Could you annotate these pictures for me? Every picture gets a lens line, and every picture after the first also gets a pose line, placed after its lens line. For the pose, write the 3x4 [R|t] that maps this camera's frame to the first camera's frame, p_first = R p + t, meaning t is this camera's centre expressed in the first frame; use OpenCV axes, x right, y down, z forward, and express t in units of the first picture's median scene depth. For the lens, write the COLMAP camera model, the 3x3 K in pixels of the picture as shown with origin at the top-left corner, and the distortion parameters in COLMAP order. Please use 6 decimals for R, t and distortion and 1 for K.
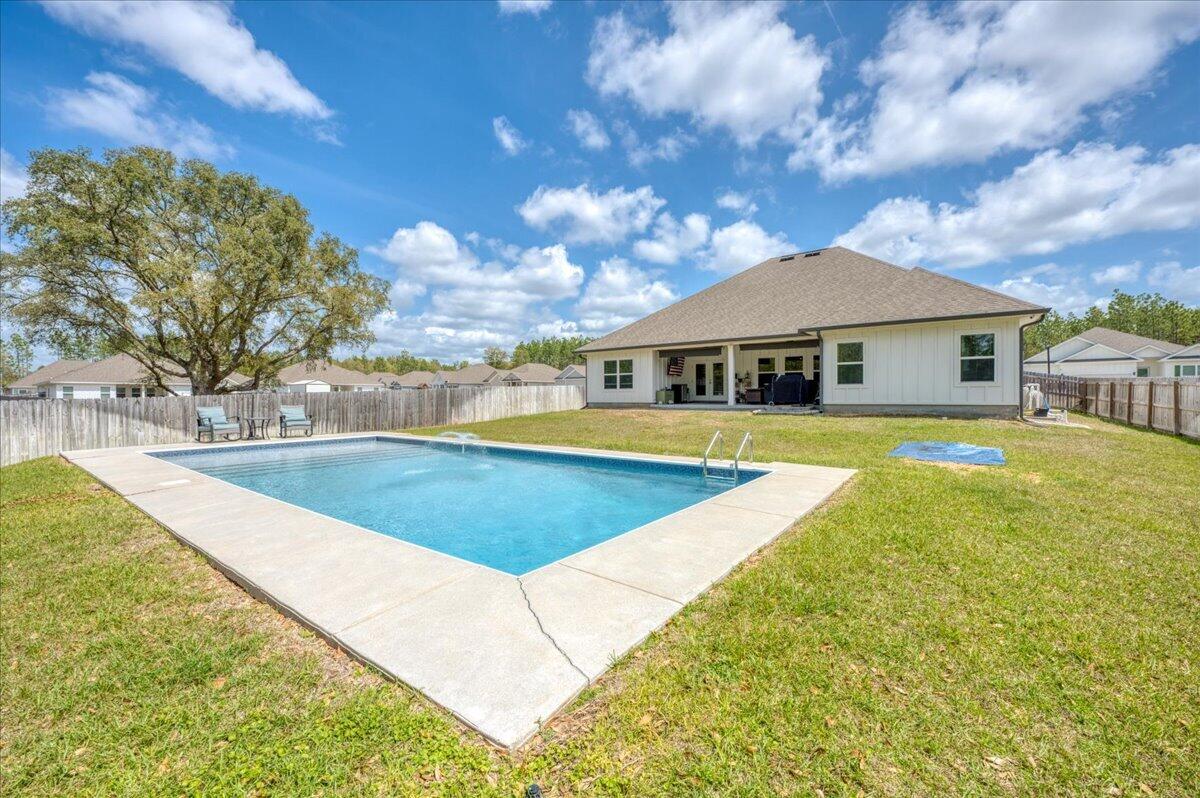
lens RADIAL K [[482.8, 0, 607.0], [0, 482.8, 397.0], [0, 0, 1]] dist [0.002994, 0.001013]
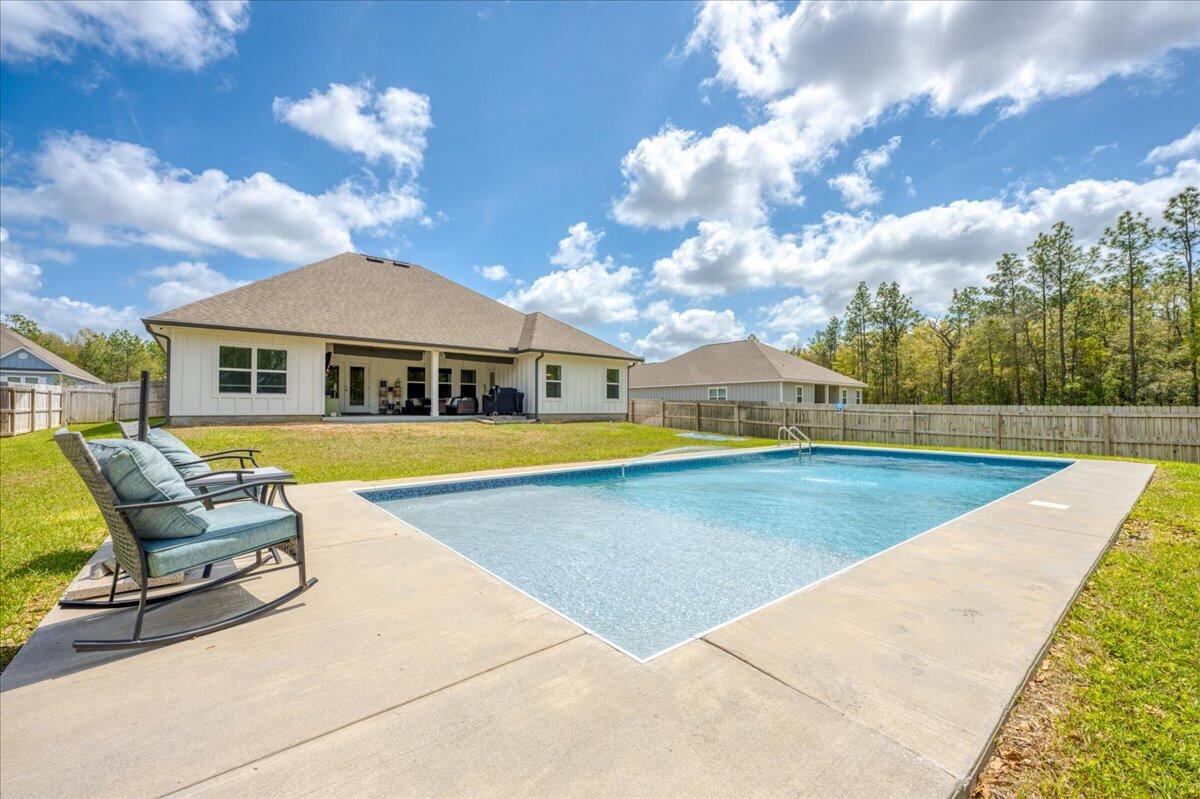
lens RADIAL K [[482.8, 0, 605.7], [0, 482.8, 402.5], [0, 0, 1]] dist [0.002994, 0.001013]
pose [[0.238779, 0.016268, 0.970938, -0.511068], [-0.002469, 0.999867, -0.016145, 0.004664], [-0.971071, 0.001458, 0.238788, 0.411694]]
